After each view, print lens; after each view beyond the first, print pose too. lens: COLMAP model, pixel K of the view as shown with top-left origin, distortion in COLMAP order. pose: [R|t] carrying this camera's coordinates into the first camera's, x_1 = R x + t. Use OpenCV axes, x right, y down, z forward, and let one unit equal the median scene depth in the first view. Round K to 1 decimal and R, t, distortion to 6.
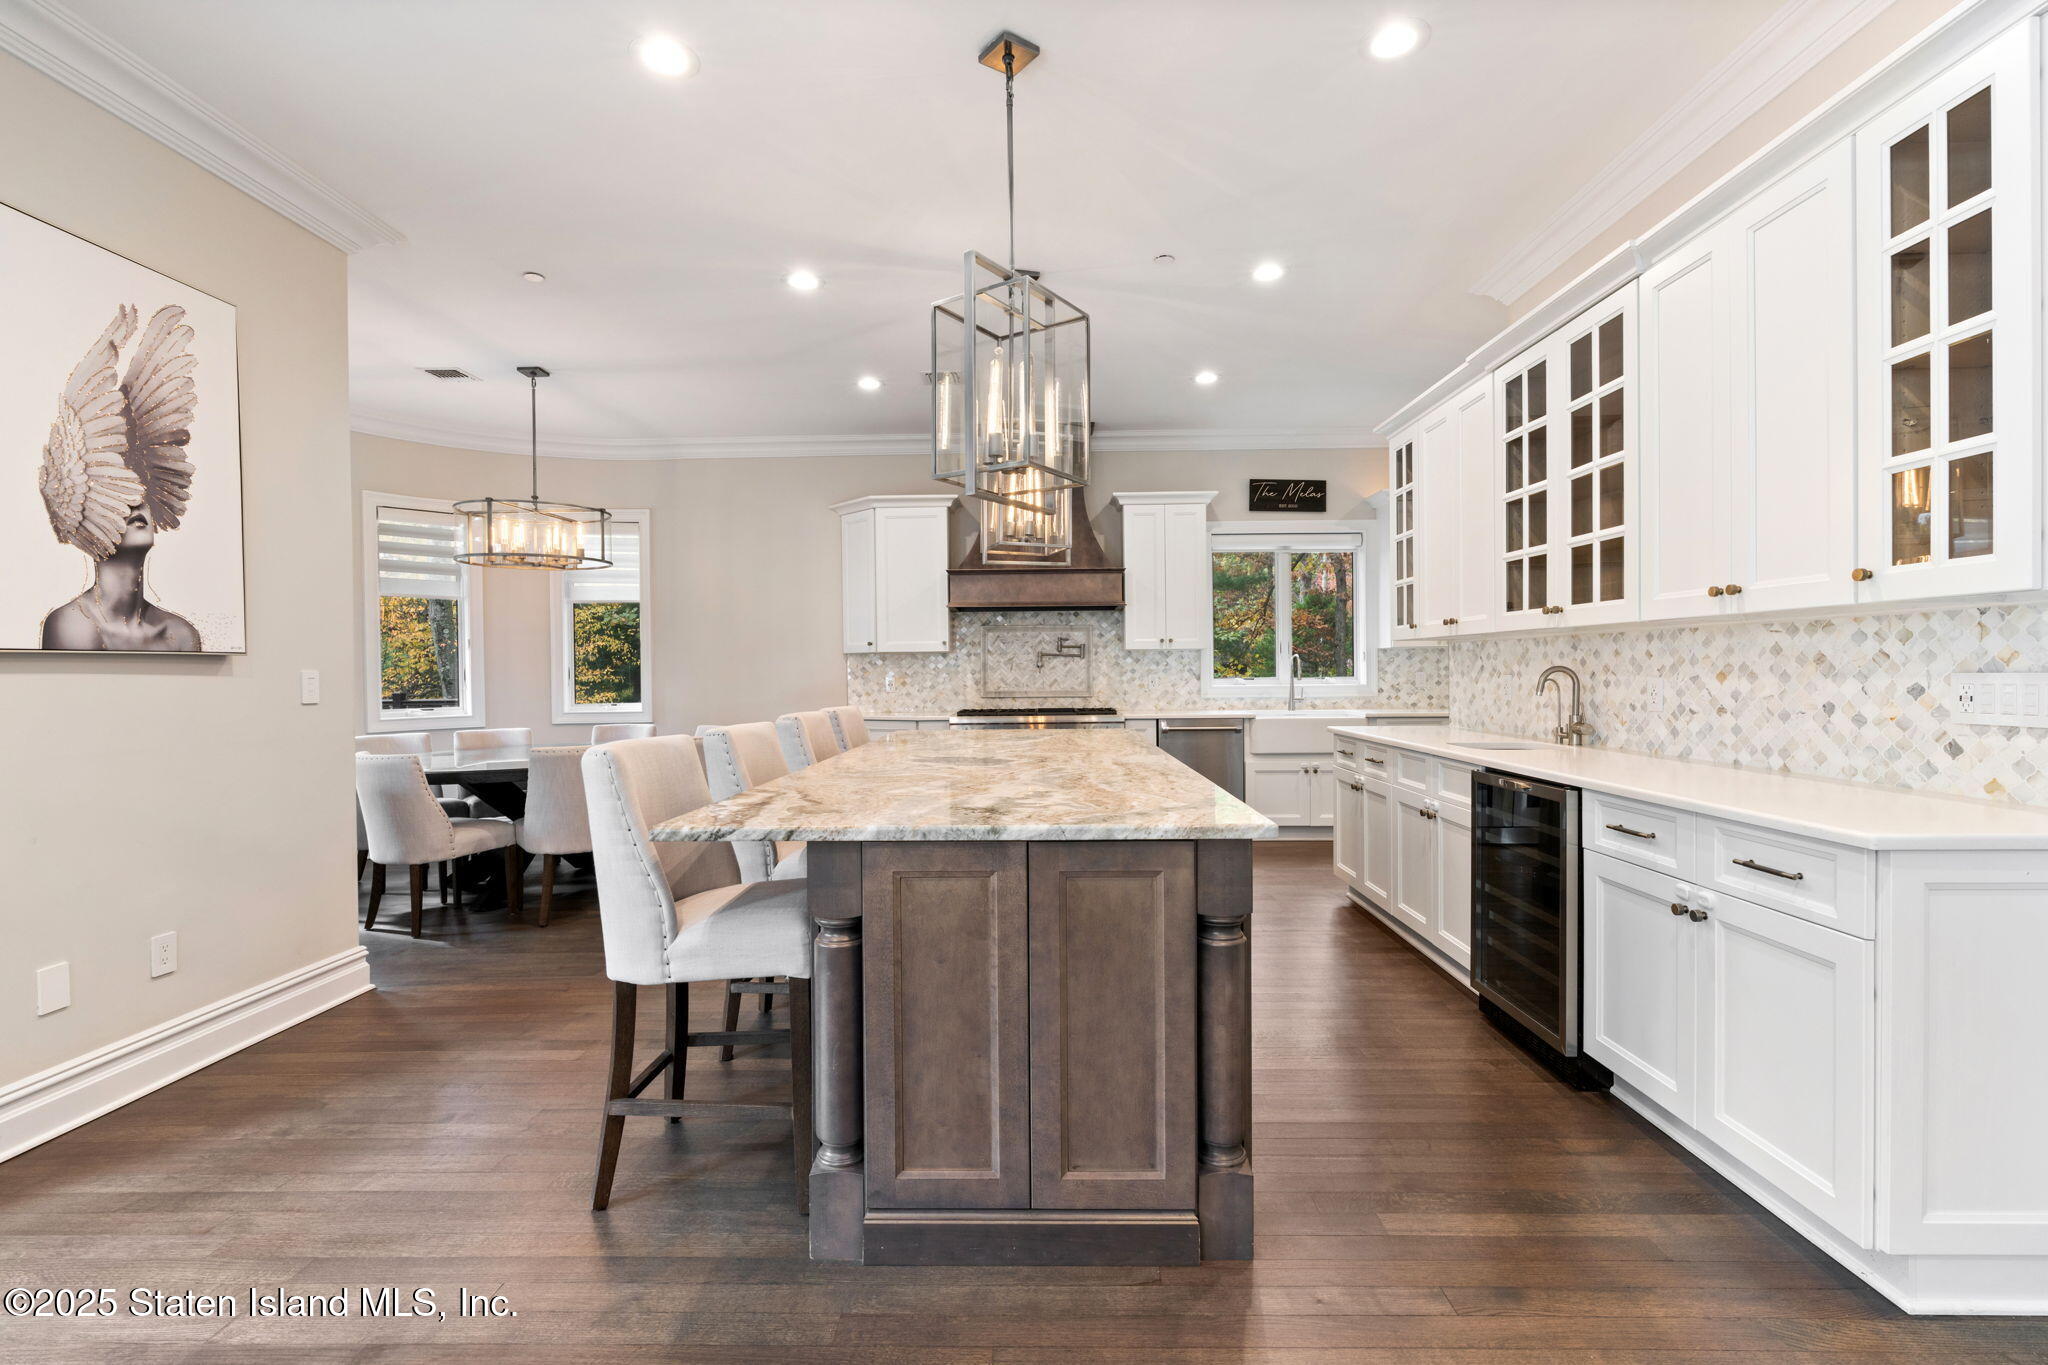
lens RADIAL K [[912.3, 0, 1029.3], [0, 912.3, 675.8], [0, 0, 1]] dist [-0.002104, -0.000274]
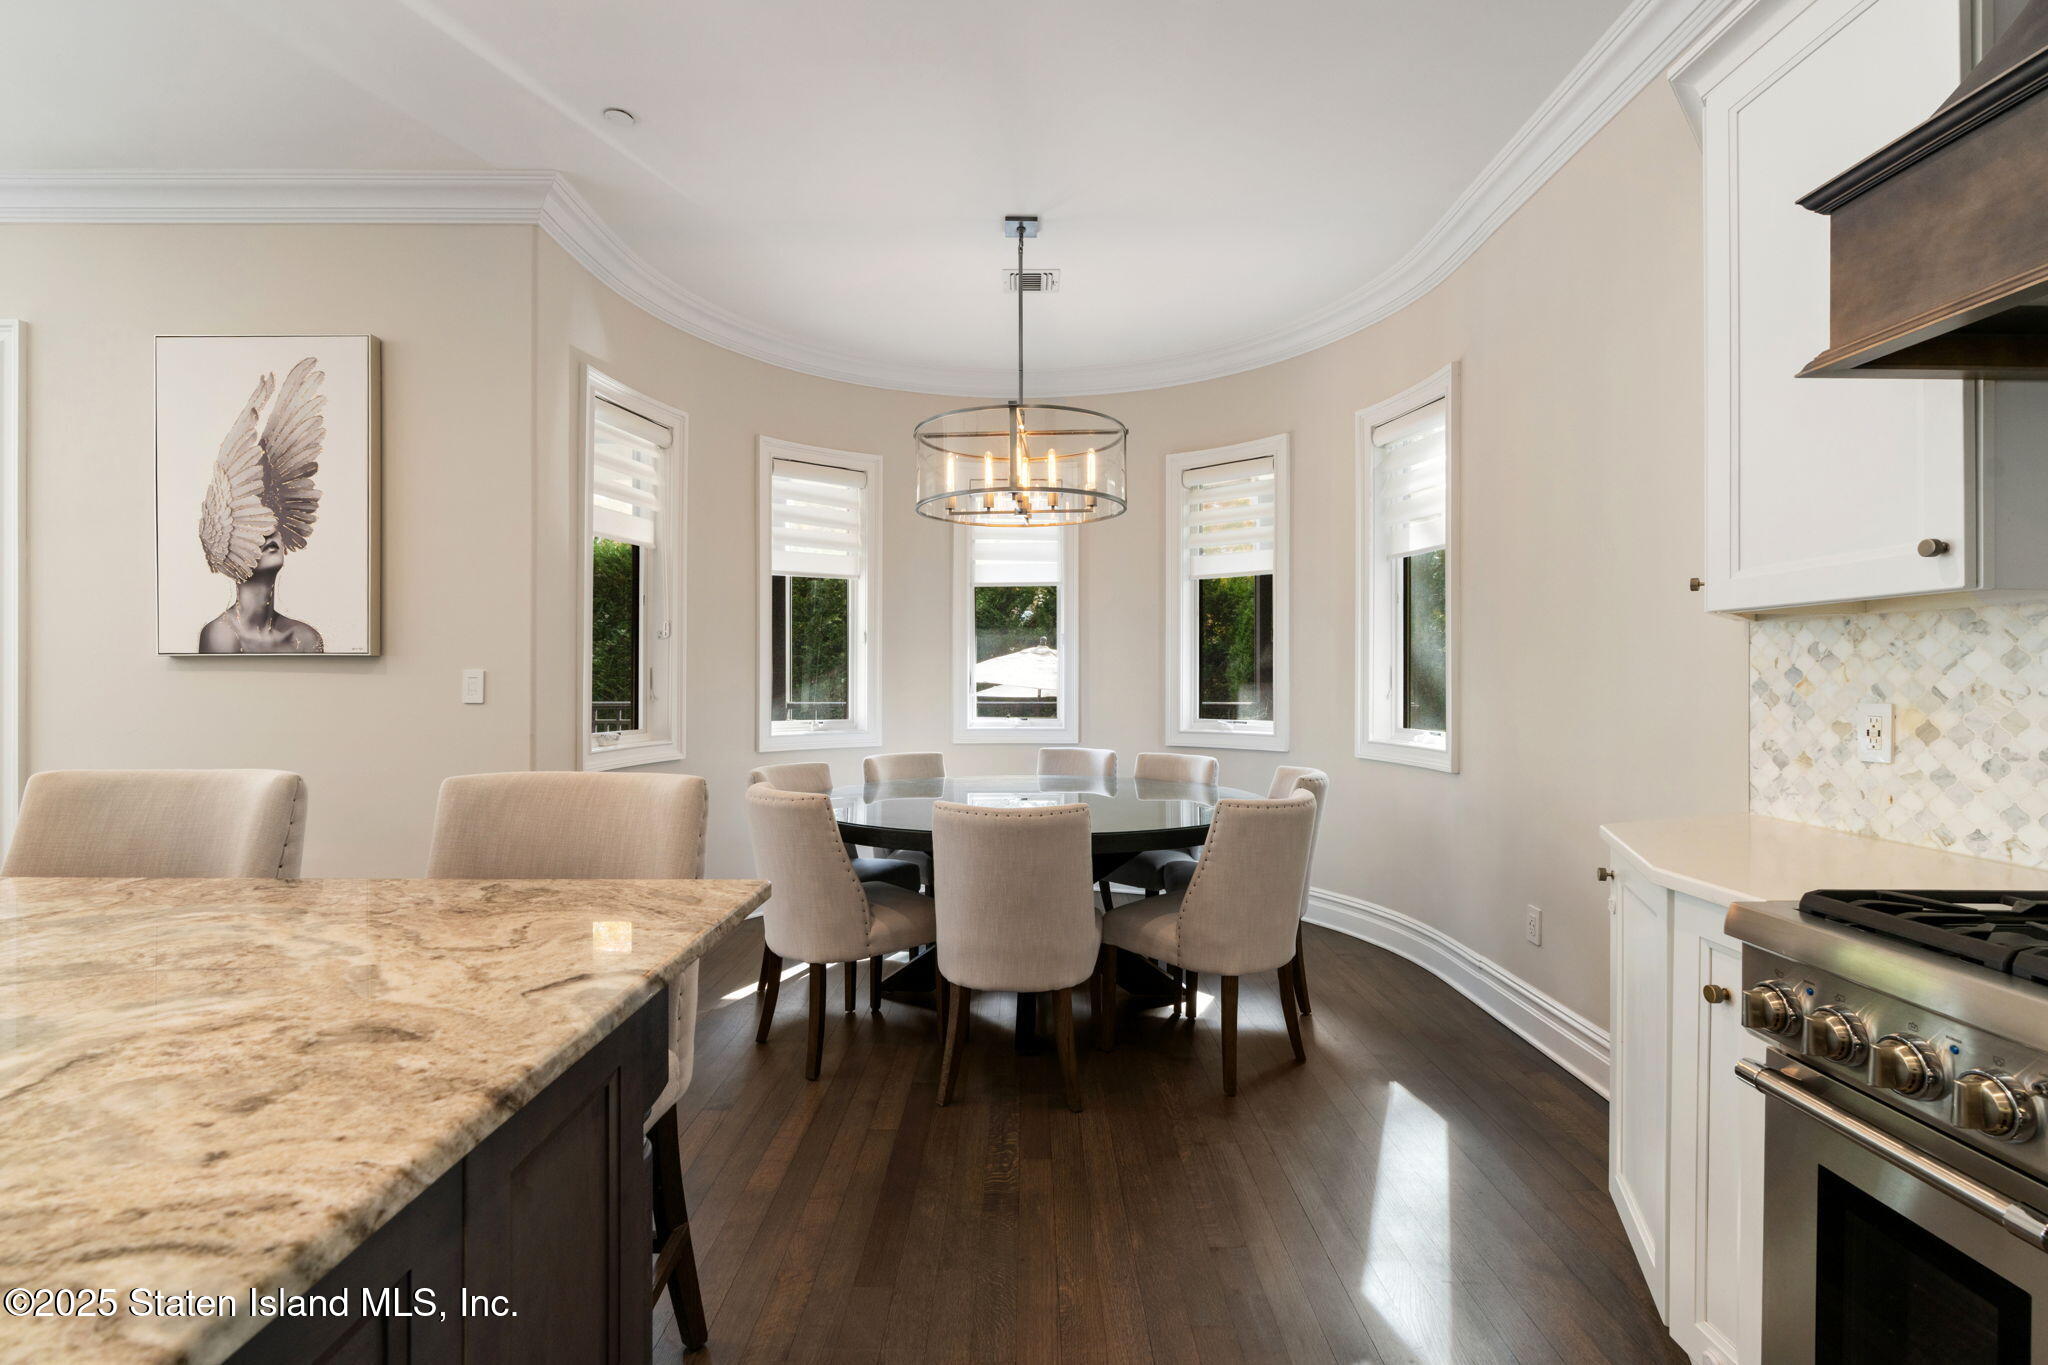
lens RADIAL K [[925.8, 0, 1026.0], [0, 925.8, 675.9], [0, 0, 1]] dist [-0.005079, 0.001011]
pose [[0.018140, 0.010006, -0.999785, 0.273809], [-0.009283, 0.999909, 0.009839, -0.017282], [0.999792, 0.009102, 0.018232, 1.913547]]
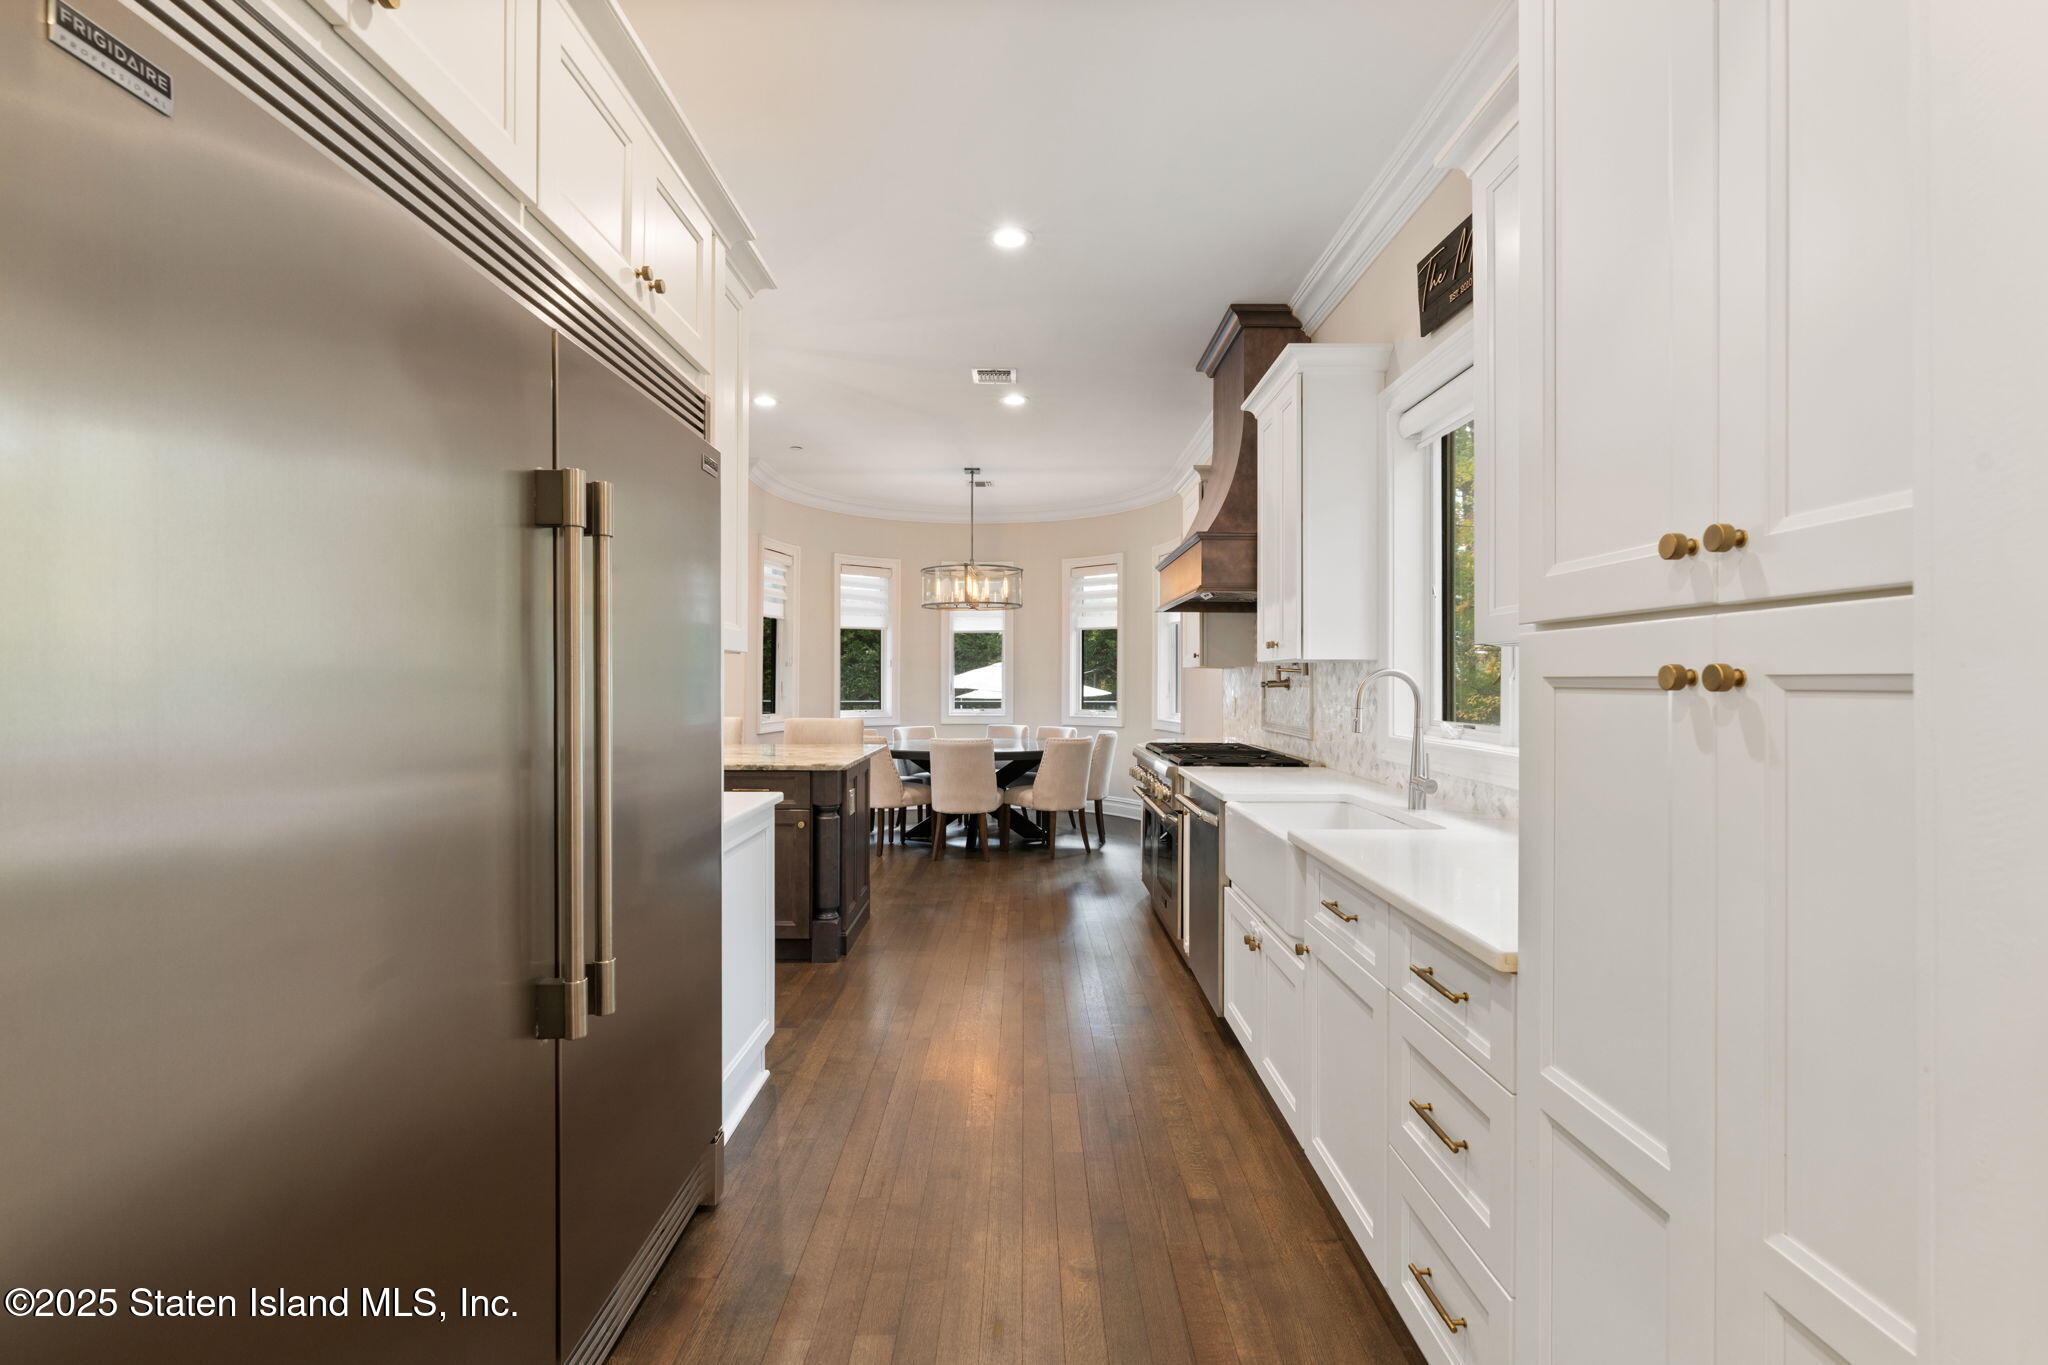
lens RADIAL K [[897.3, 0, 995.5], [0, 897.3, 677.3], [0, 0, 1]] dist [-0.000878, 0.000032]
pose [[-0.005696, 0.005627, -0.999968, 1.622760], [-0.010076, 0.999933, 0.005684, -0.046757], [0.999933, 0.010108, -0.005639, 2.015418]]
